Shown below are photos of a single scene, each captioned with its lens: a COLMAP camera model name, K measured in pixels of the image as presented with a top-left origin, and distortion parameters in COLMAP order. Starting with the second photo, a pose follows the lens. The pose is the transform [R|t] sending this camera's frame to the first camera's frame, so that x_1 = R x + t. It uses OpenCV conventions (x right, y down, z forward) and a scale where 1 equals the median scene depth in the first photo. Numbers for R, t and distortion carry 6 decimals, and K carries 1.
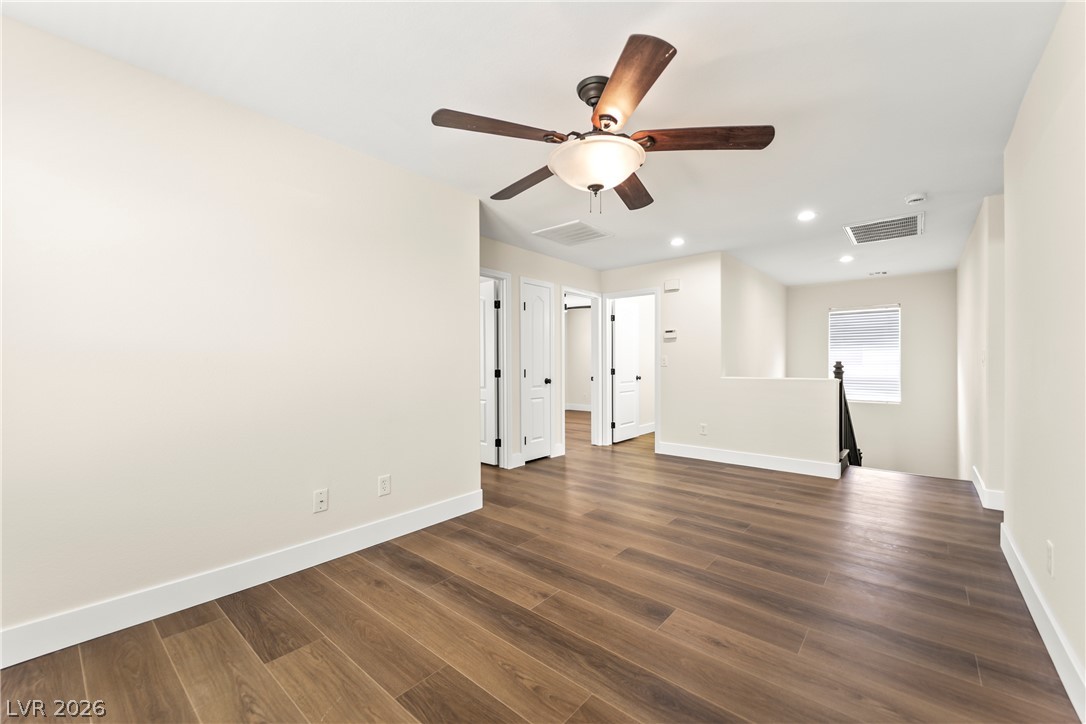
lens RADIAL K [[434.4, 0, 538.6], [0, 434.4, 361.9], [0, 0, 1]] dist [0.013814, -0.000737]
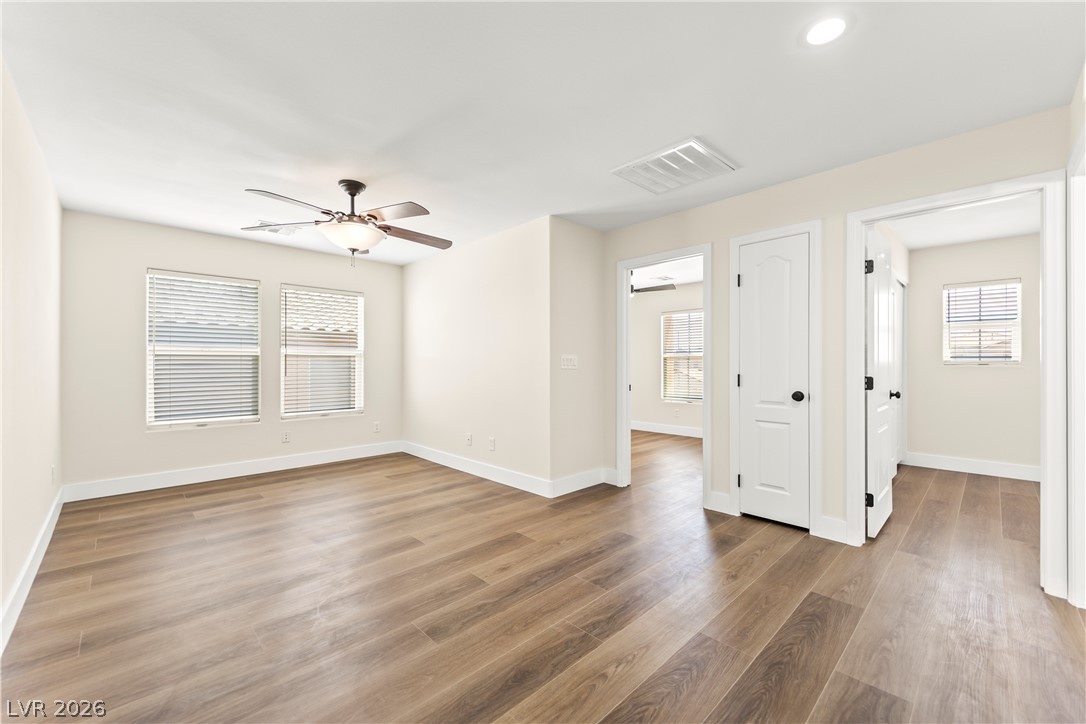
lens RADIAL K [[434.4, 0, 538.6], [0, 434.4, 361.9], [0, 0, 1]] dist [0.013814, -0.000737]
pose [[-0.093179, -0.002327, -0.995647, 0.990225], [0.002008, 0.999995, -0.002525, -0.001260], [0.995647, -0.002235, -0.093174, 1.117147]]
